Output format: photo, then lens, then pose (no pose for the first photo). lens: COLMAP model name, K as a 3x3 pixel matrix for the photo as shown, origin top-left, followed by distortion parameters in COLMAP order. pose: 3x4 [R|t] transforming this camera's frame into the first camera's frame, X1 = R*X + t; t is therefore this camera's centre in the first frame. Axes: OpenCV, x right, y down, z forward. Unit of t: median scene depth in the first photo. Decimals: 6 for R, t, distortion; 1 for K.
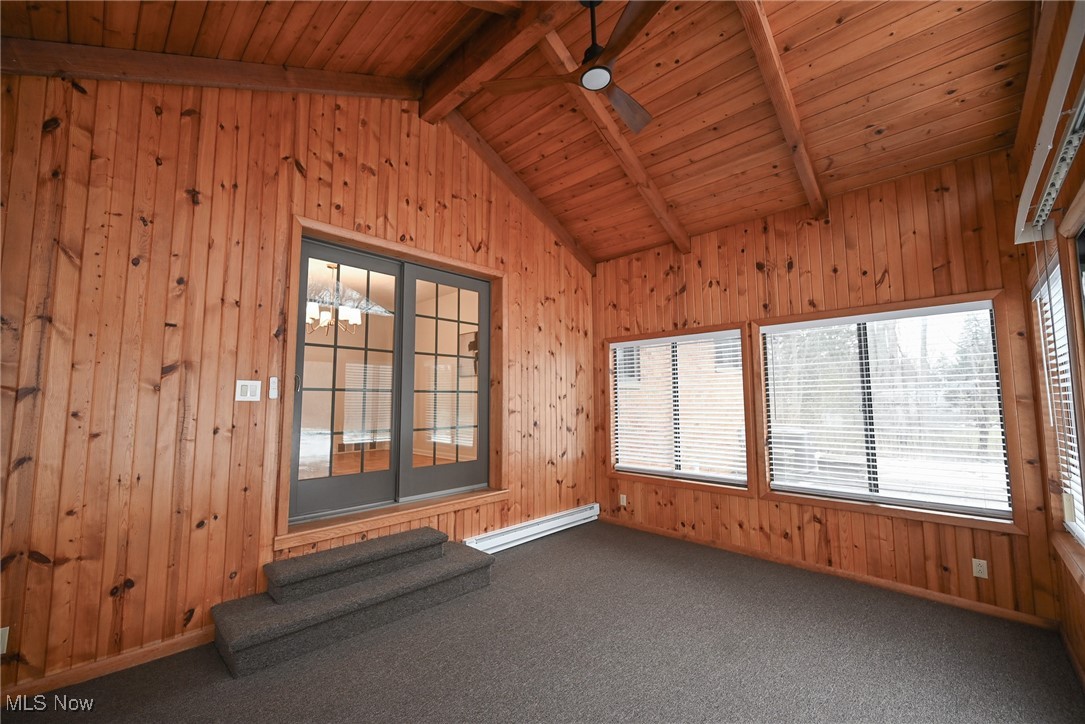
lens RADIAL K [[437.5, 0, 542.5], [0, 437.5, 362.0], [0, 0, 1]] dist [-0.002048, -0.000180]
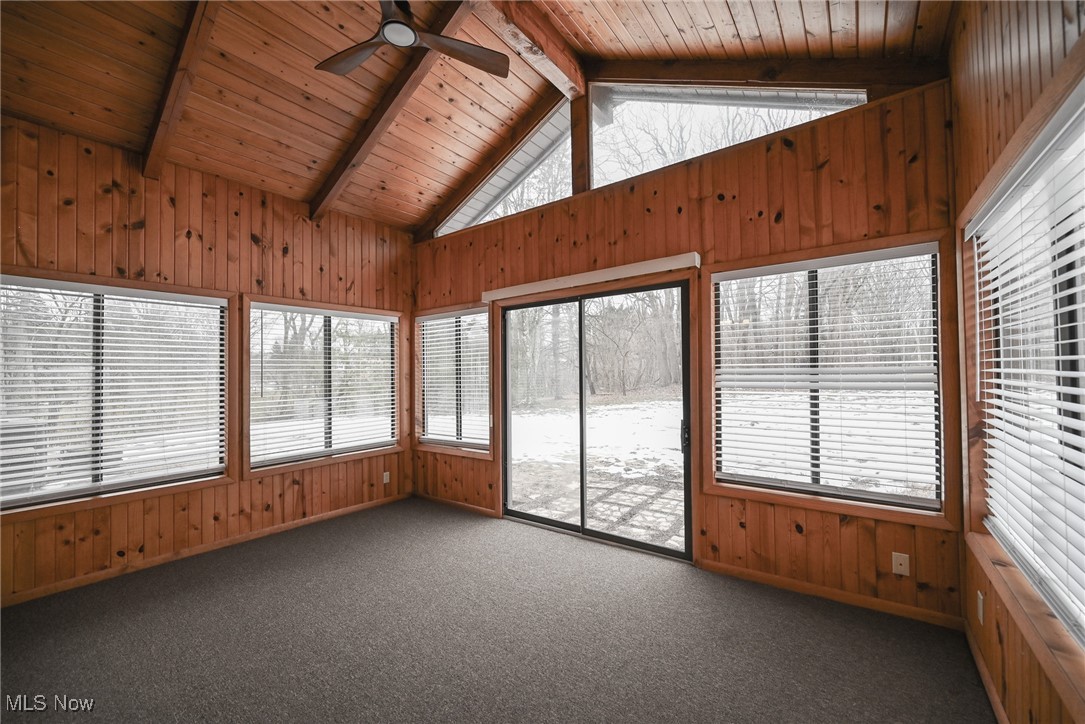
lens RADIAL K [[425.8, 0, 542.5], [0, 425.8, 362.0], [0, 0, 1]] dist [0.002375, 0.000083]
pose [[-0.121985, 0.031638, 0.992028, -0.542314], [-0.073233, 0.996481, -0.040785, 0.046236], [-0.989827, -0.077625, -0.119239, 0.506113]]
